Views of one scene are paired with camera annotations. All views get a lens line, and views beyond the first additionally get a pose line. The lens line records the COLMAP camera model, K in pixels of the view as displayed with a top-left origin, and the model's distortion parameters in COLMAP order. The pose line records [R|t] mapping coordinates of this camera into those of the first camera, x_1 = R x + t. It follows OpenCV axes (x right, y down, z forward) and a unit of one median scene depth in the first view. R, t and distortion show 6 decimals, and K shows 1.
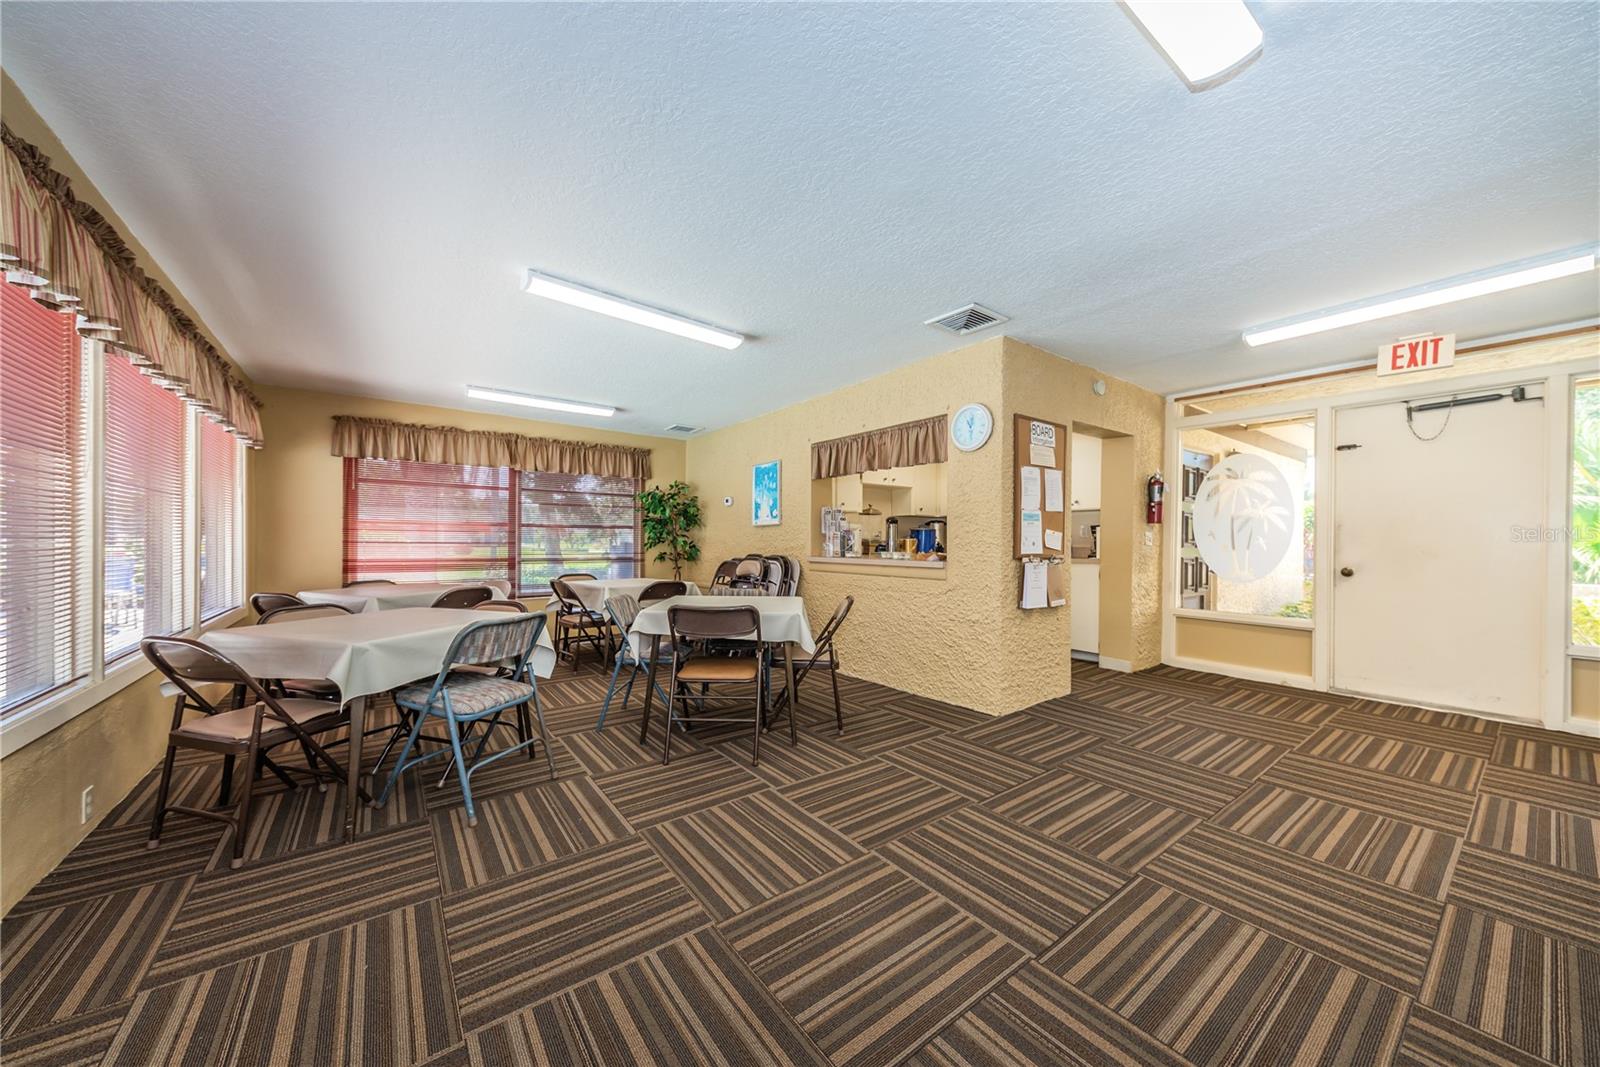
lens RADIAL K [[552.2, 0, 796.4], [0, 552.2, 541.3], [0, 0, 1]] dist [-0.000520, 0.000017]
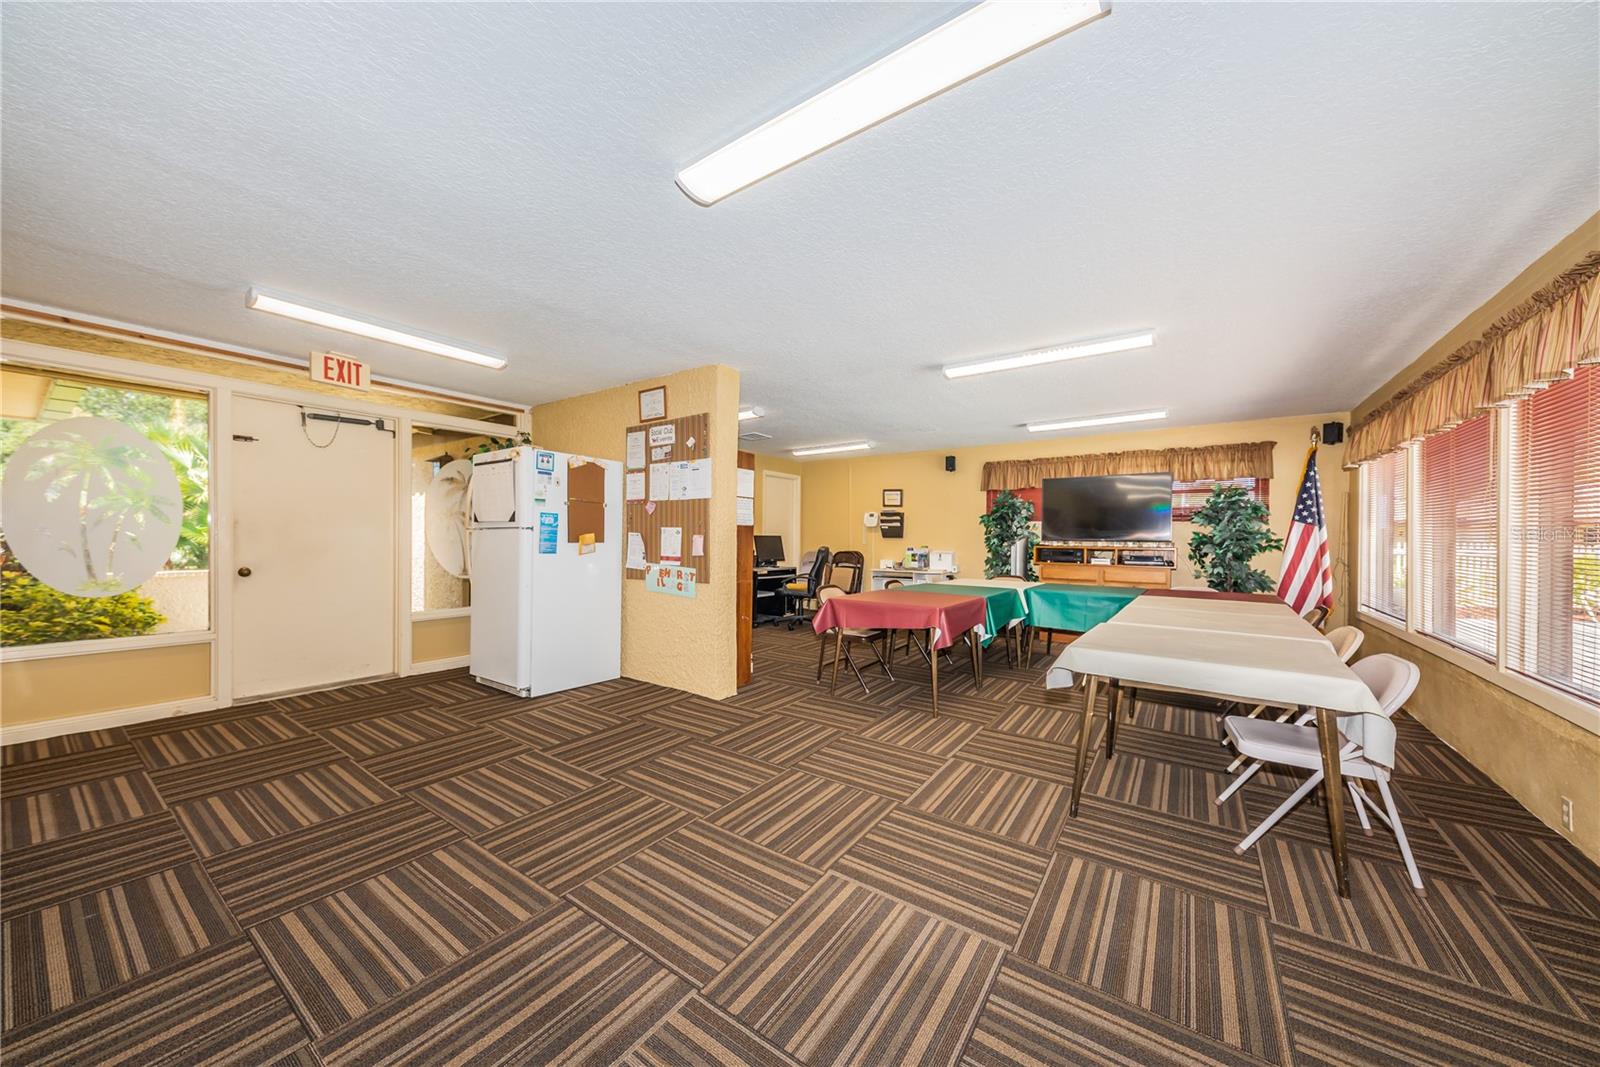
lens RADIAL K [[552.2, 0, 803.4], [0, 552.2, 533.9], [0, 0, 1]] dist [-0.000520, 0.000017]
pose [[-0.325219, -0.003386, 0.945633, -0.283849], [-0.008185, 0.999966, 0.000765, -0.025291], [-0.945603, -0.007491, -0.325235, 0.598852]]
